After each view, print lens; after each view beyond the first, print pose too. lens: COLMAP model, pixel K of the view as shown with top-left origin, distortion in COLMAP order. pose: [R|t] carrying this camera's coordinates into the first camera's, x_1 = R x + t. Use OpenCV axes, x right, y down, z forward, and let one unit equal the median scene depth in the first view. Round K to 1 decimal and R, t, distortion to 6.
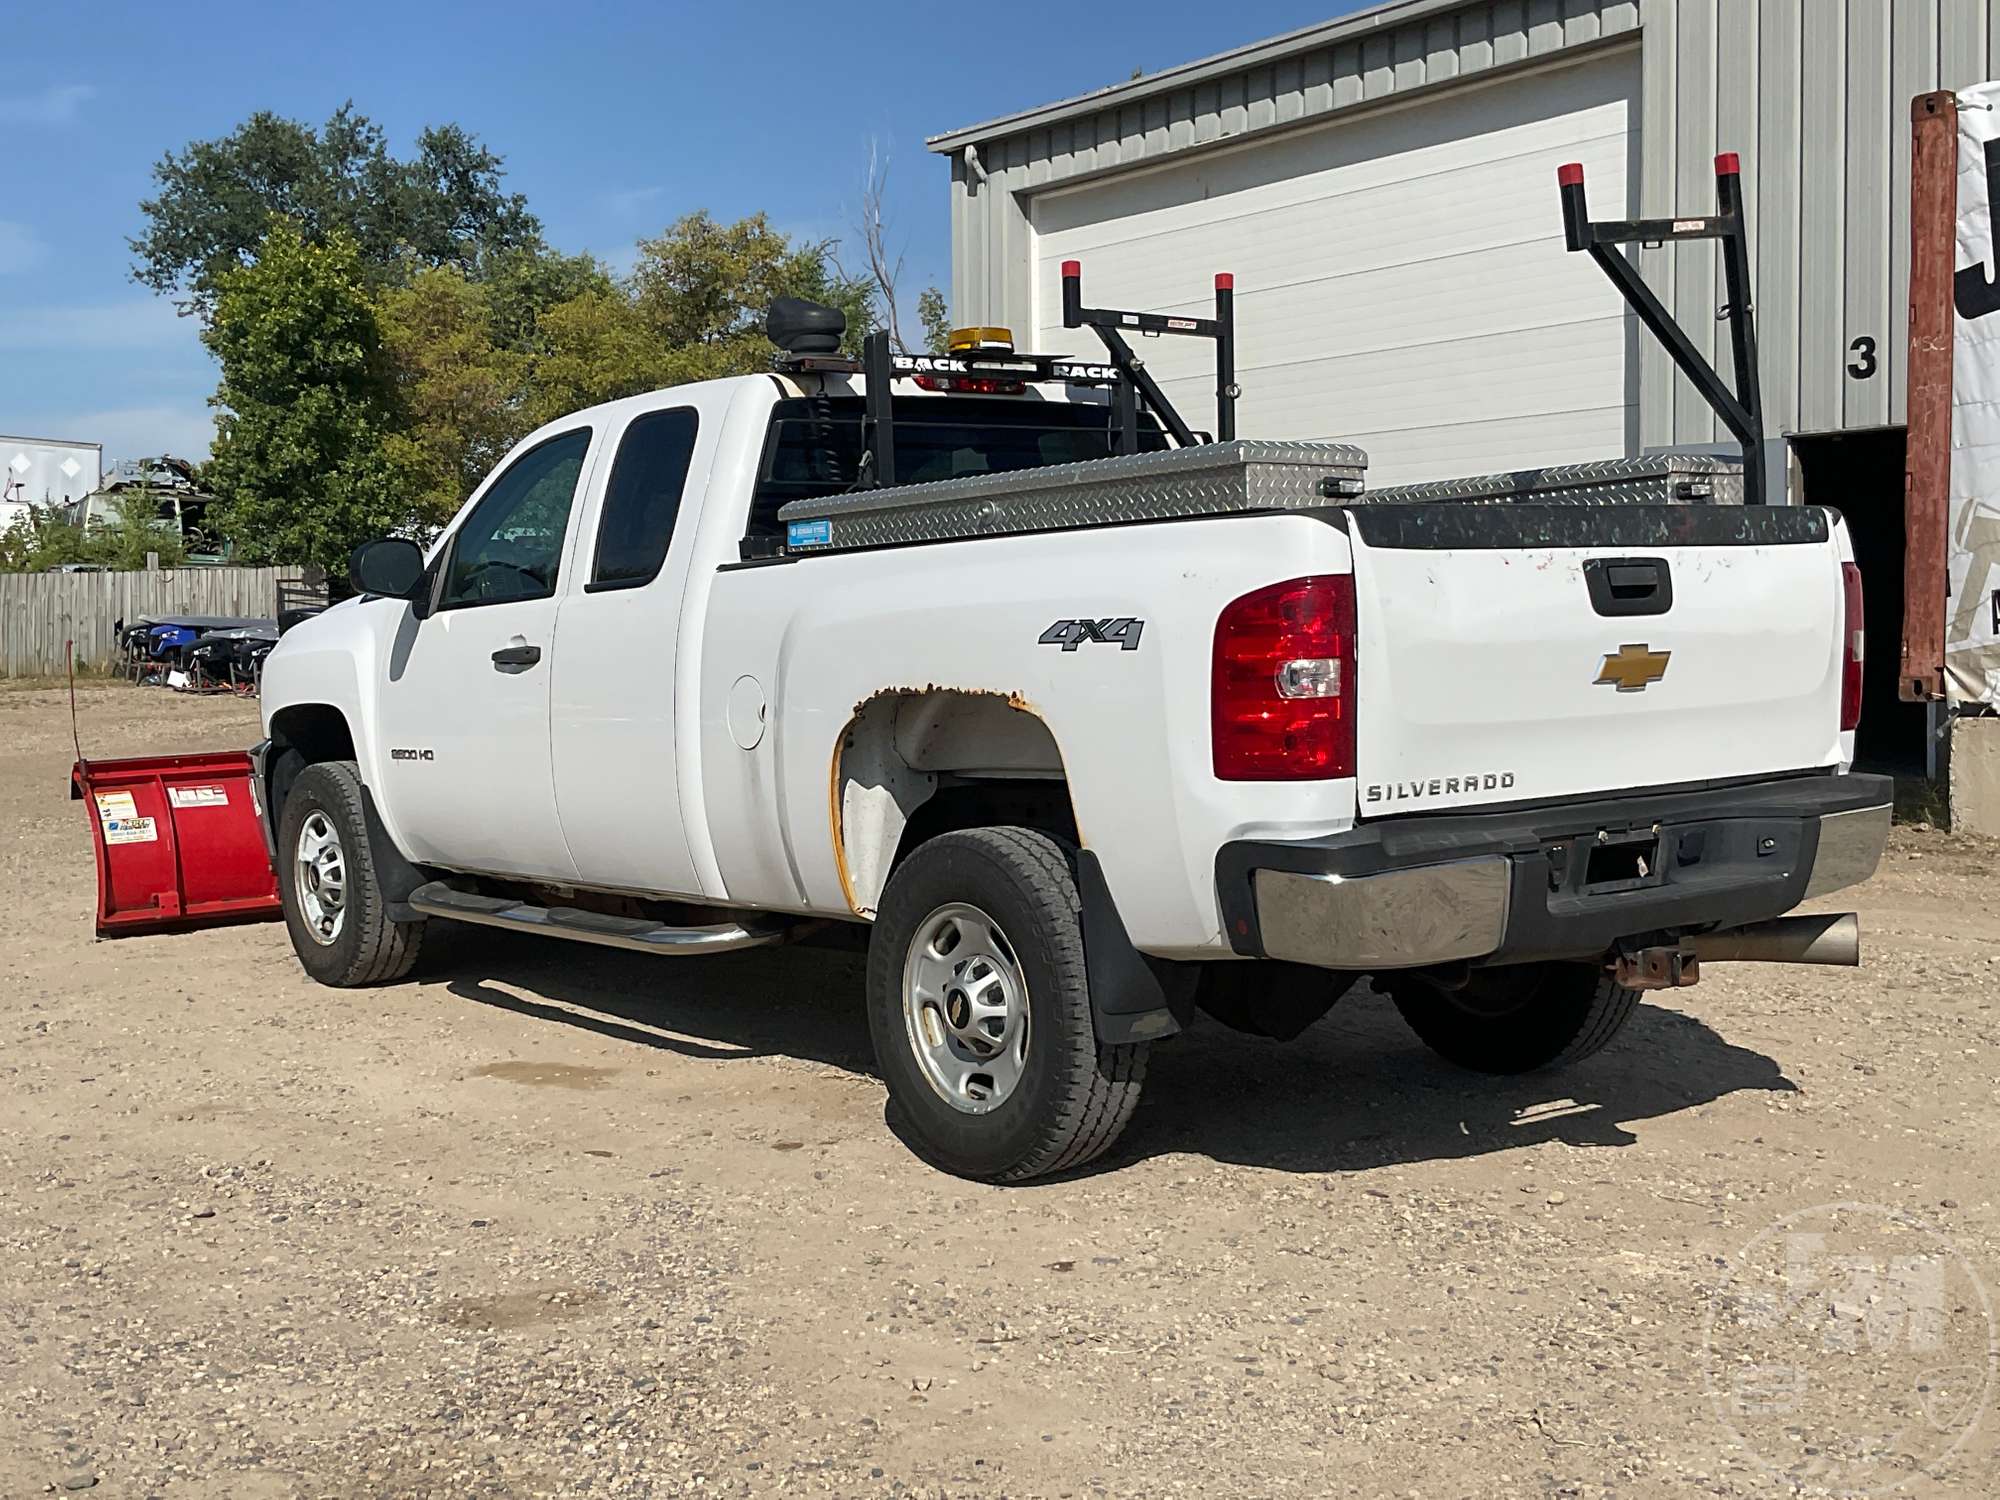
lens RADIAL K [[2301.0, 0, 1033.9], [0, 2301.0, 743.2], [0, 0, 1]] dist [0.075682, -0.049813]
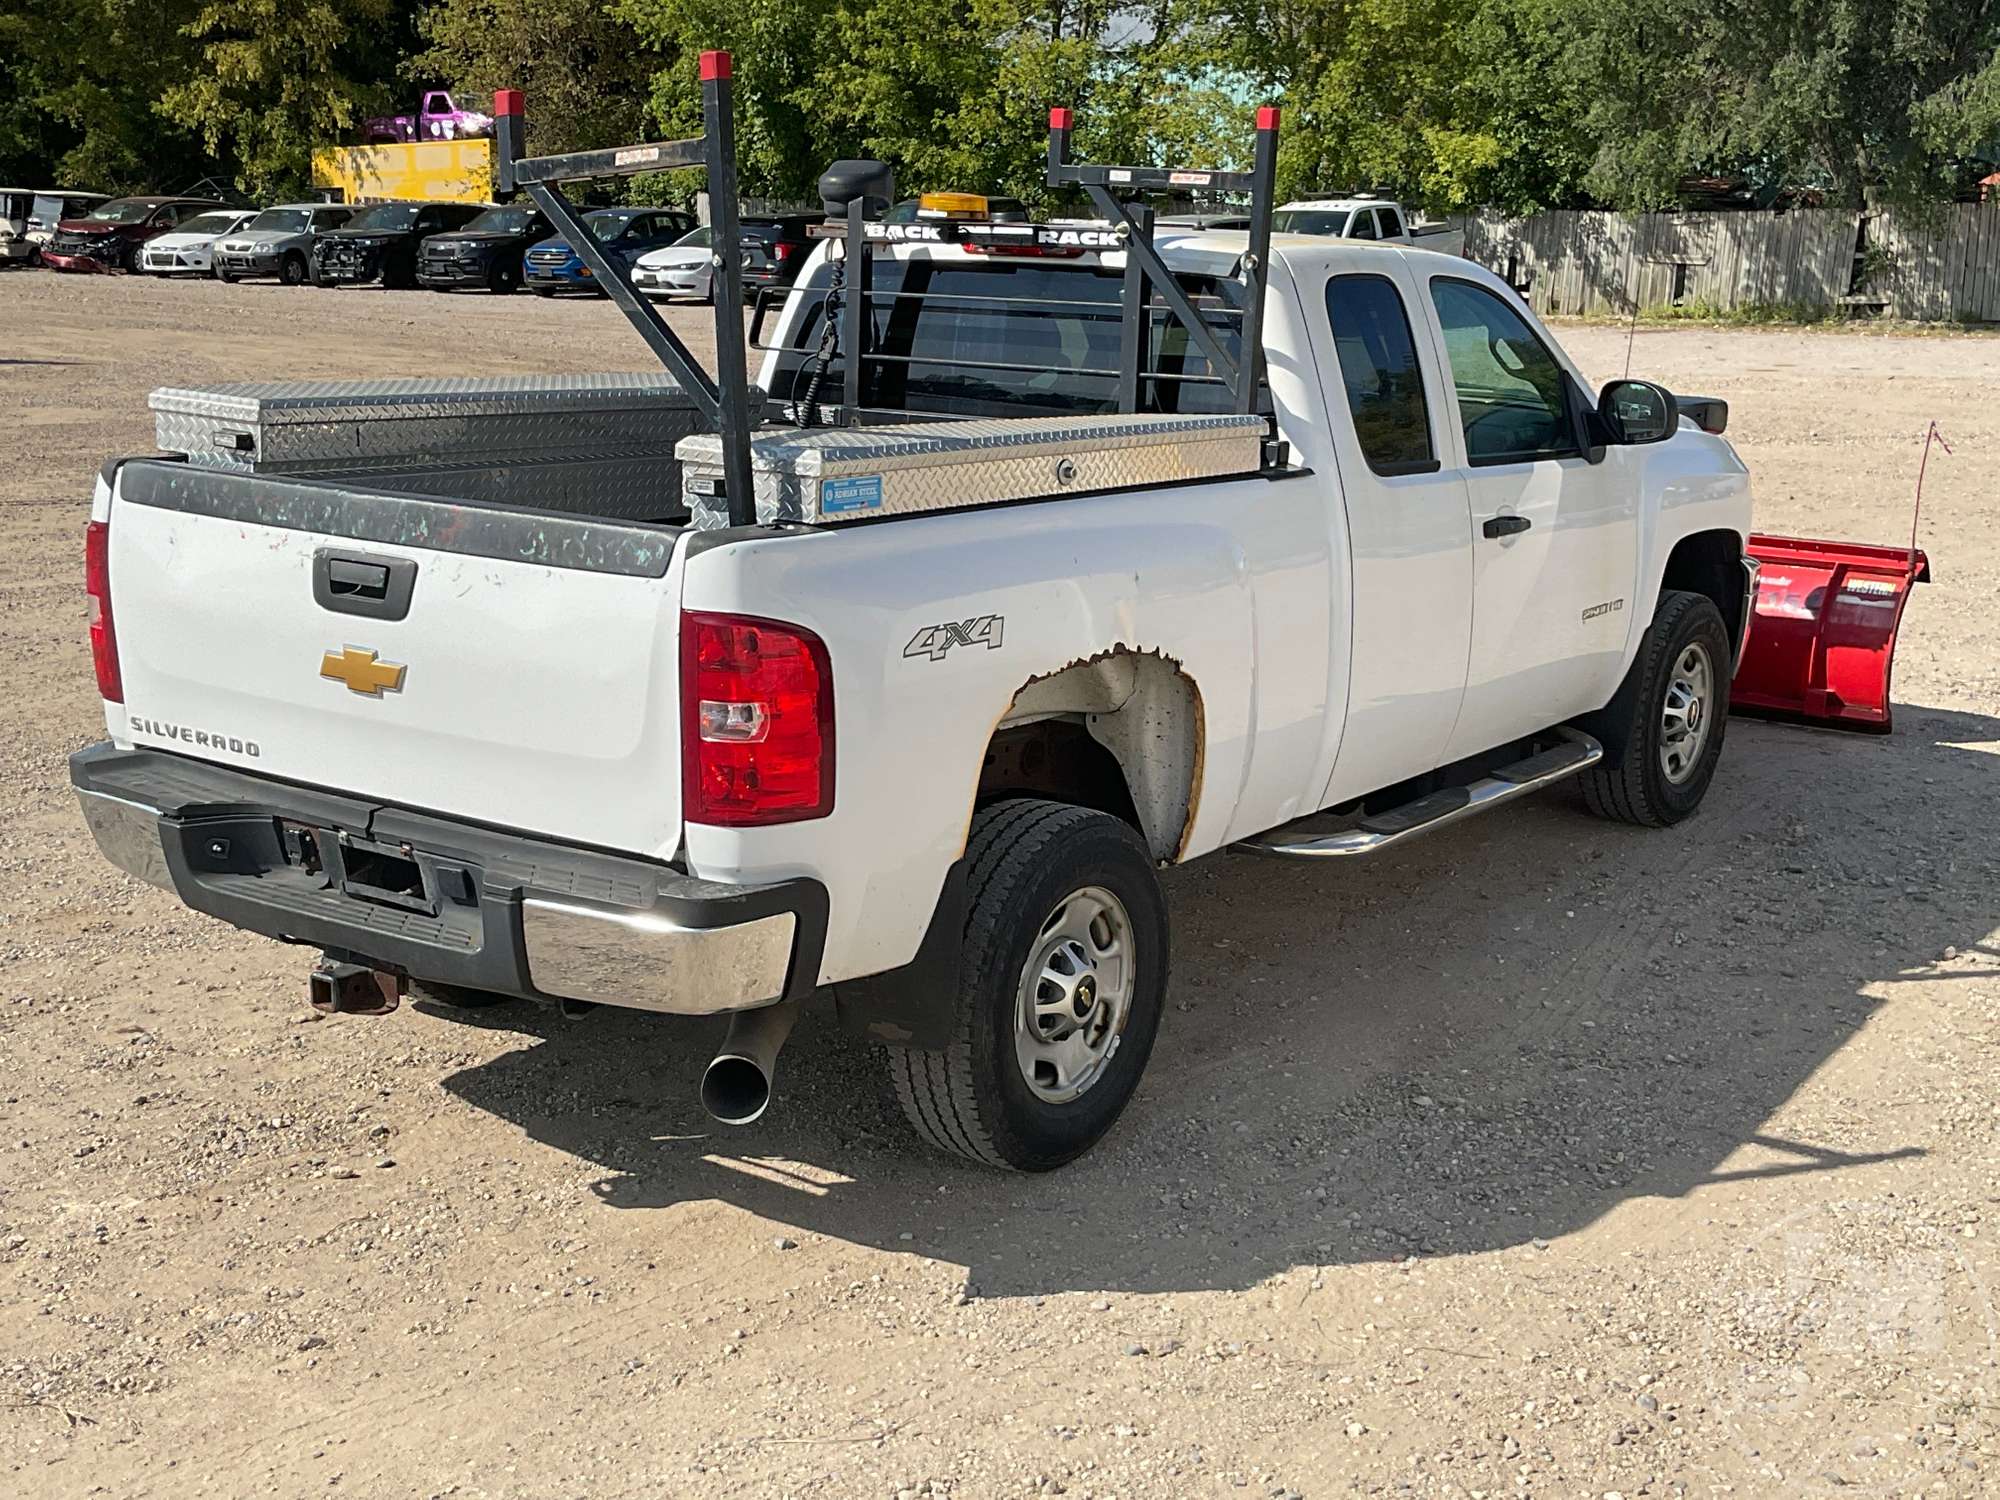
lens RADIAL K [[2488.1, 0, 994.3], [0, 2488.1, 774.2], [0, 0, 1]] dist [0.114120, -0.259543]
pose [[0.305251, 0.250110, -0.918840, 0.995842], [-0.088718, 0.968165, 0.234063, -0.196372], [0.948130, 0.010070, 0.317723, 0.722543]]
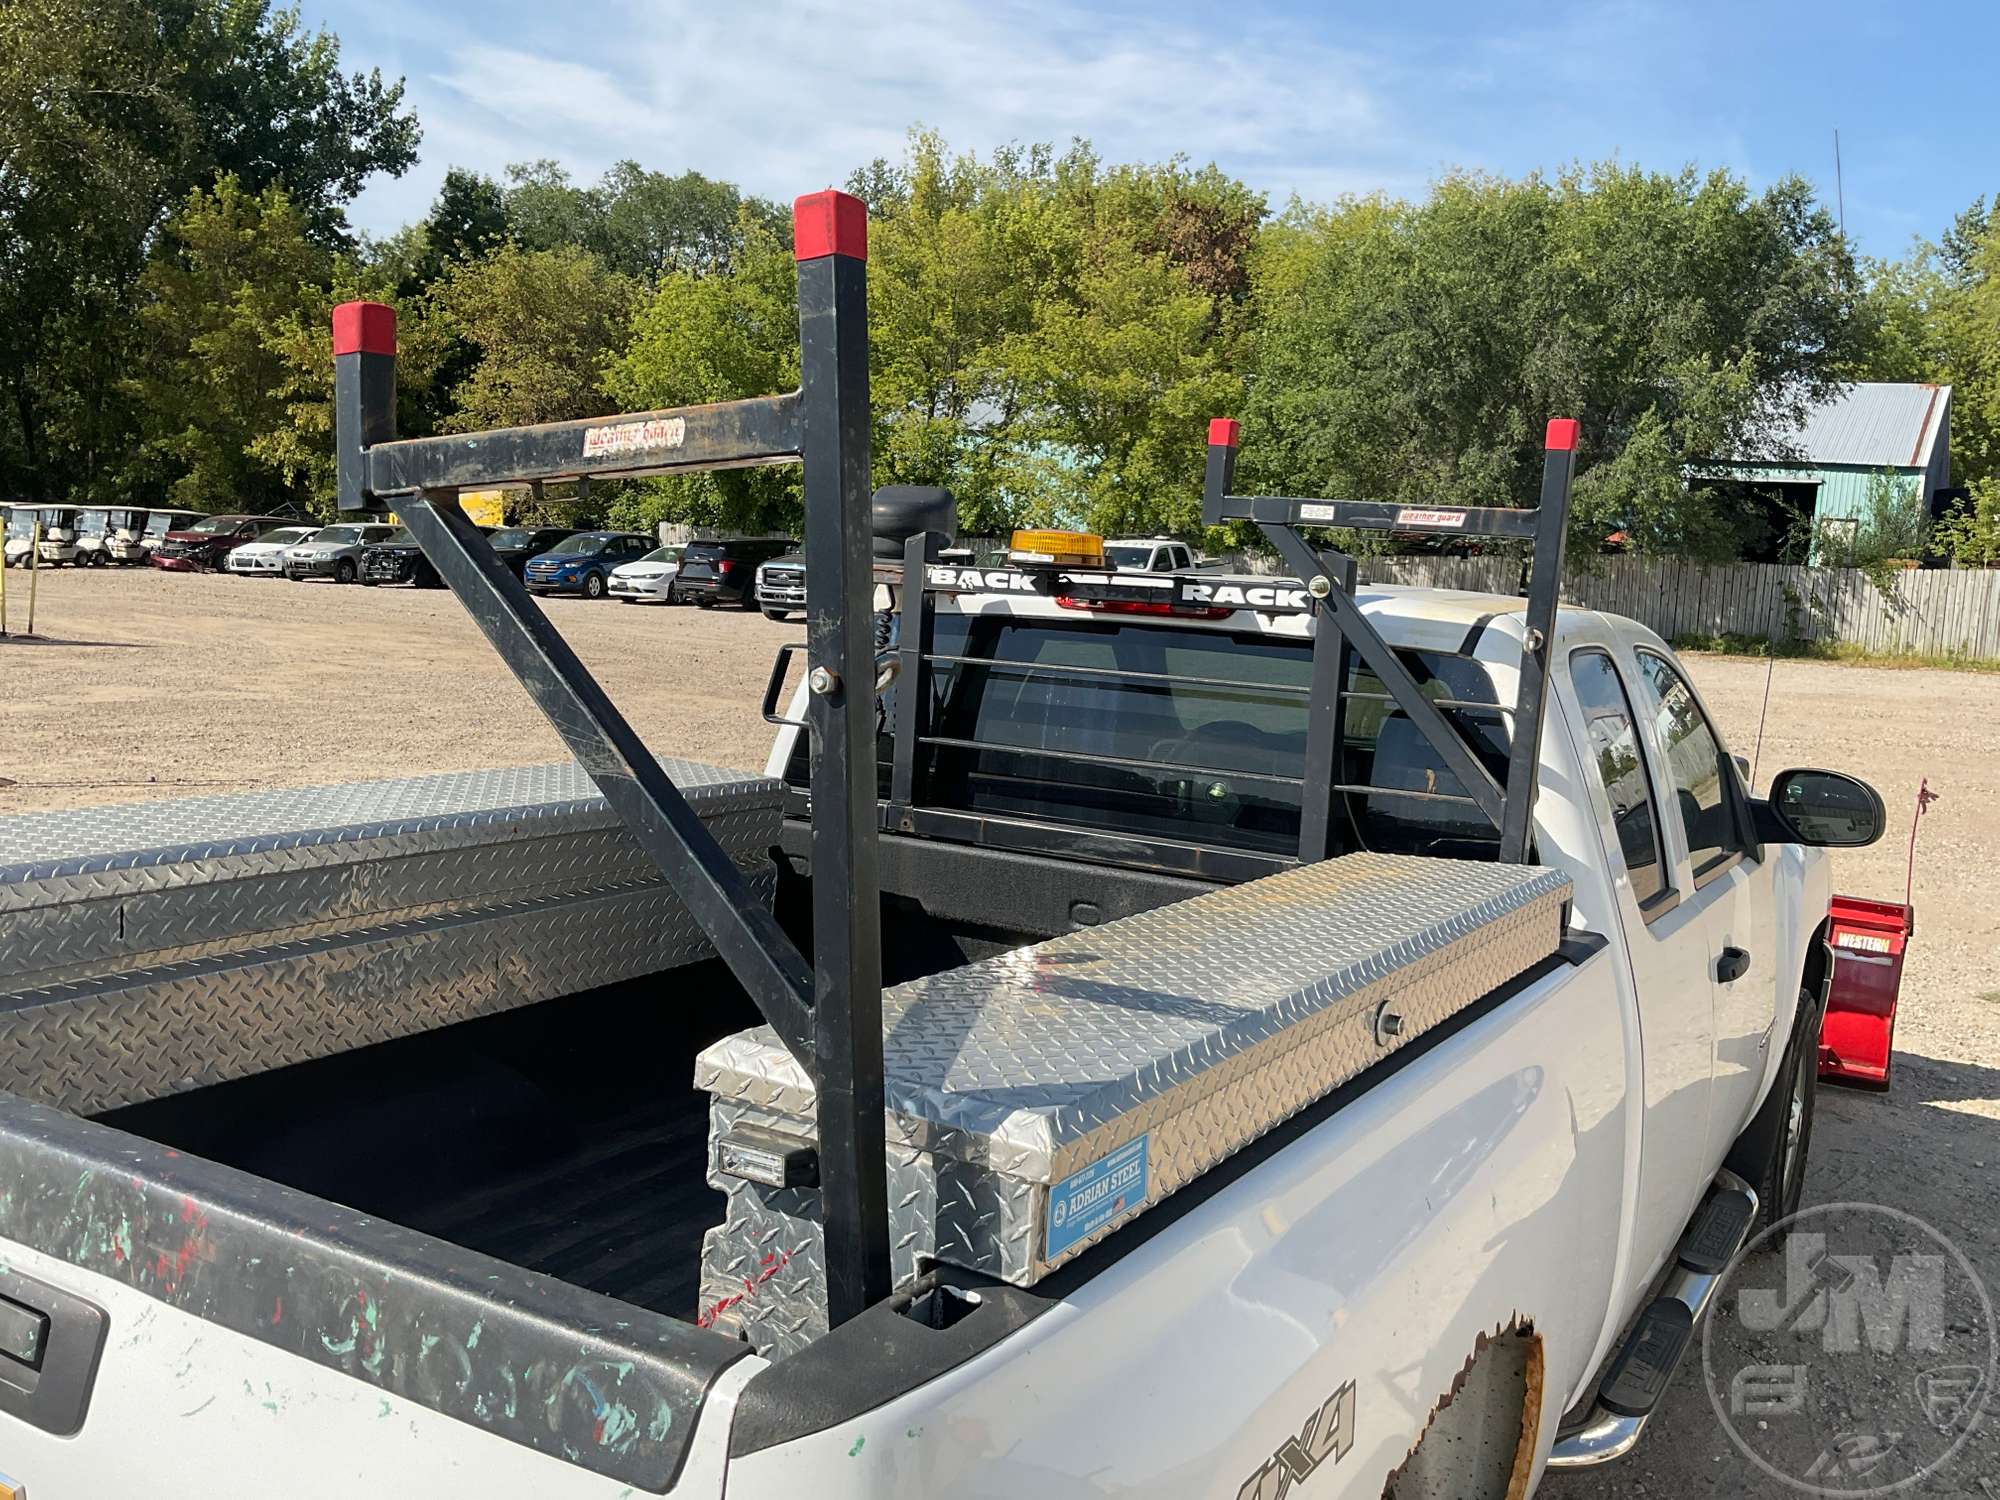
lens RADIAL K [[1781.1, 0, 1000.0], [0, 1781.1, 750.0], [0, 0, 1]] dist [0.100345, -0.249414]
pose [[0.372842, 0.157616, -0.914410, 0.477451], [-0.113882, 0.985790, 0.123485, -0.184485], [0.920880, 0.058095, 0.385494, 0.811798]]
